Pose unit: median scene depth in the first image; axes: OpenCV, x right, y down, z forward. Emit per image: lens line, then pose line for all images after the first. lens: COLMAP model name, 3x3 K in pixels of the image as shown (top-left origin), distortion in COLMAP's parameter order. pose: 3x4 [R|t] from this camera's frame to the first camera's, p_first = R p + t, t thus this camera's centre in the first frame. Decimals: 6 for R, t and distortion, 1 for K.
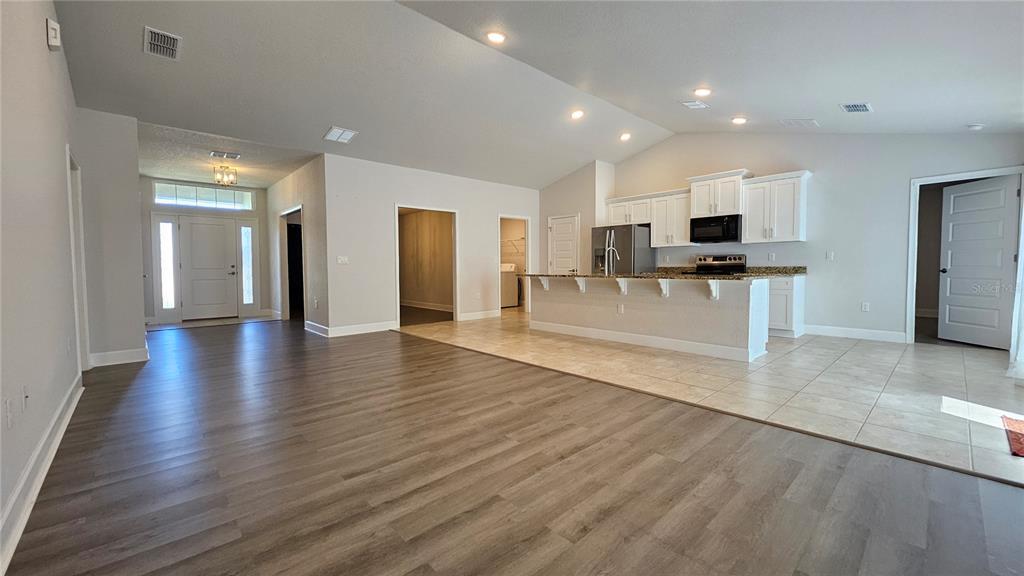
lens RADIAL K [[401.6, 0, 507.9], [0, 401.6, 284.4], [0, 0, 1]] dist [0.007287, -0.004702]
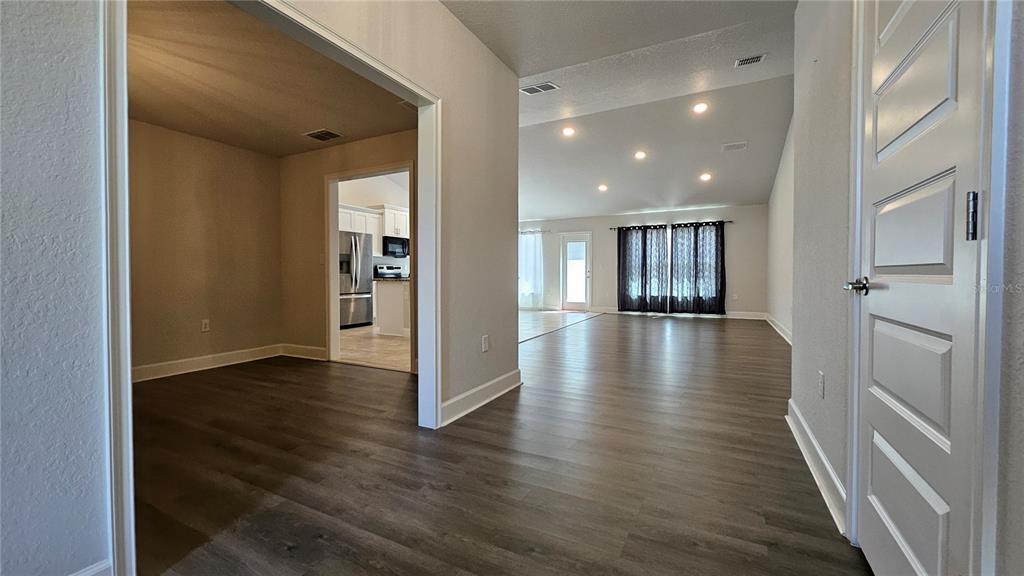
lens RADIAL K [[401.6, 0, 510.3], [0, 401.6, 285.9], [0, 0, 1]] dist [0.007287, -0.004702]
pose [[-0.333163, -0.020347, 0.942650, -0.892452], [0.047154, 0.998157, 0.038210, -0.036056], [-0.941689, 0.057180, -0.331589, 1.068563]]
